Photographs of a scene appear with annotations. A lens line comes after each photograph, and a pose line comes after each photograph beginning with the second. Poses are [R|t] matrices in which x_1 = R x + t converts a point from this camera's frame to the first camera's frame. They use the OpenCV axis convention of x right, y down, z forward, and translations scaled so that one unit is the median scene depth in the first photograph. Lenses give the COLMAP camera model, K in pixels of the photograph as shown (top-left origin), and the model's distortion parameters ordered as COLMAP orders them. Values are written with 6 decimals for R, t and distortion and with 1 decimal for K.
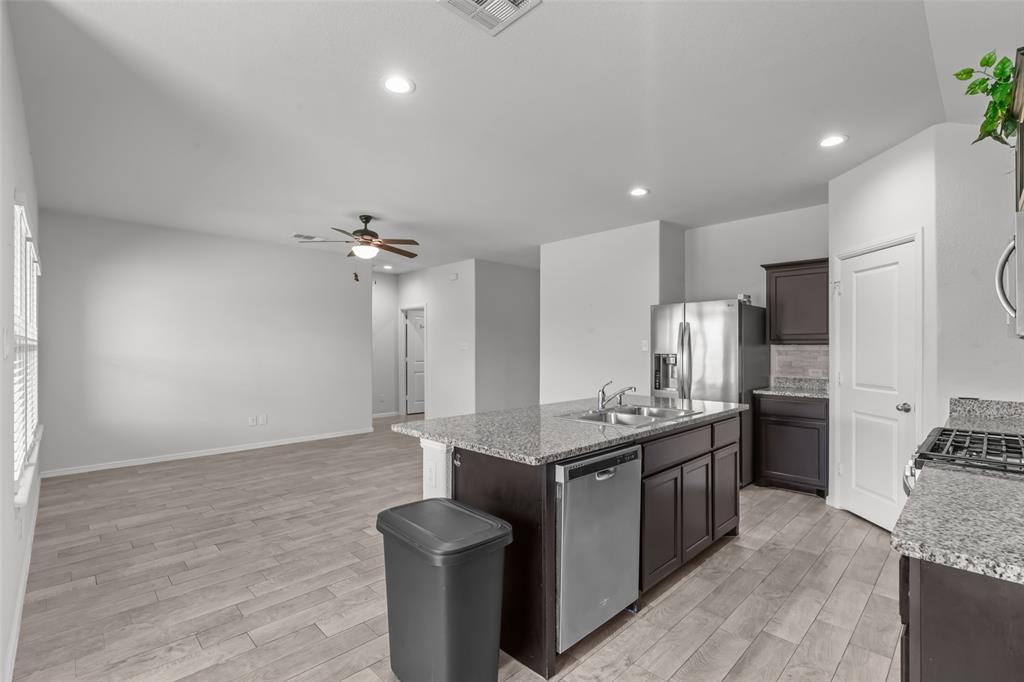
lens RADIAL K [[462.3, 0, 511.9], [0, 462.3, 348.1], [0, 0, 1]] dist [-0.002673, -0.000006]
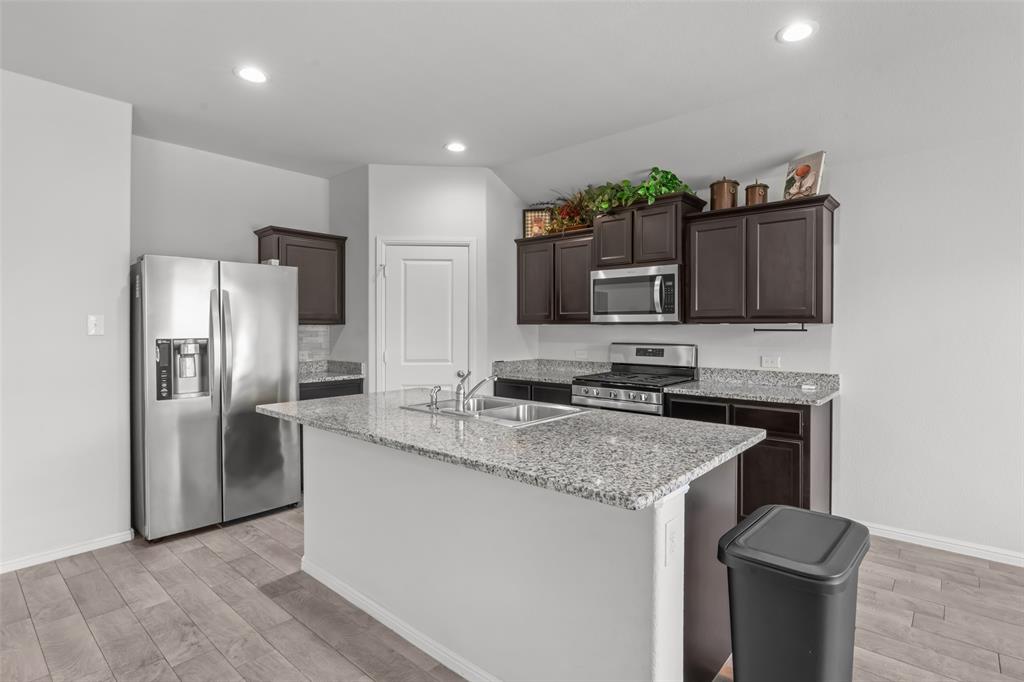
lens RADIAL K [[507.1, 0, 552.1], [0, 507.1, 331.5], [0, 0, 1]] dist [-0.004651, 0.000403]
pose [[-0.111425, -0.008753, 0.993734, -0.435441], [0.002314, 0.999956, 0.009067, -0.001376], [-0.993770, 0.003310, -0.111400, 0.669189]]
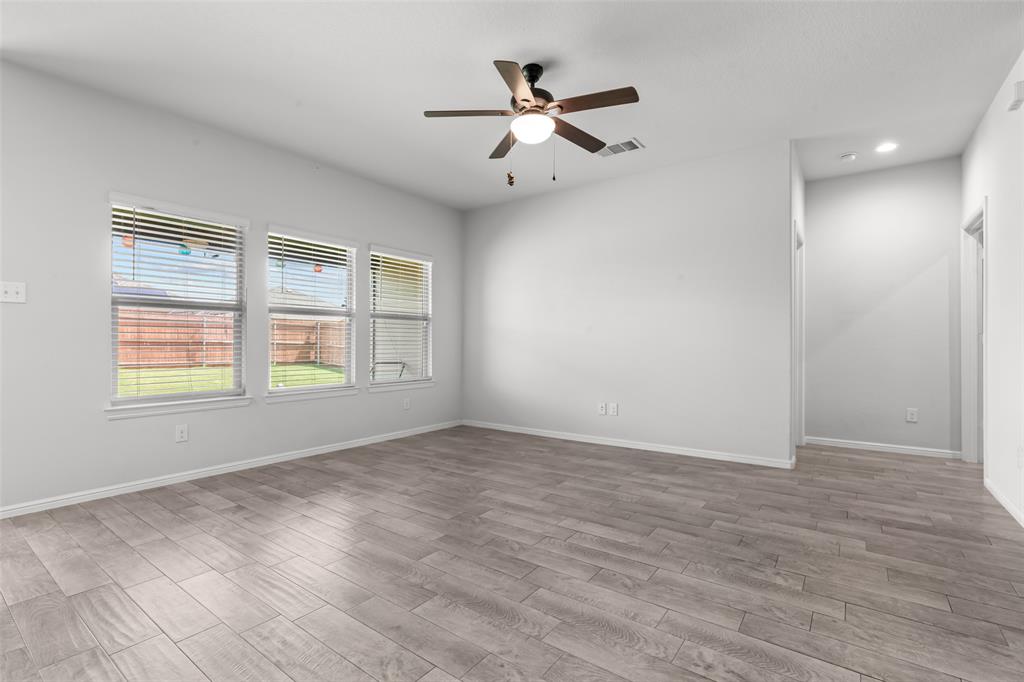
lens RADIAL K [[466.2, 0, 514.7], [0, 466.2, 346.1], [0, 0, 1]] dist [-0.003511, 0.000337]
pose [[0.163883, 0.003932, -0.986472, 0.292537], [-0.002477, 0.999991, 0.003575, 0.069149], [0.986477, 0.001858, 0.163891, 1.040988]]
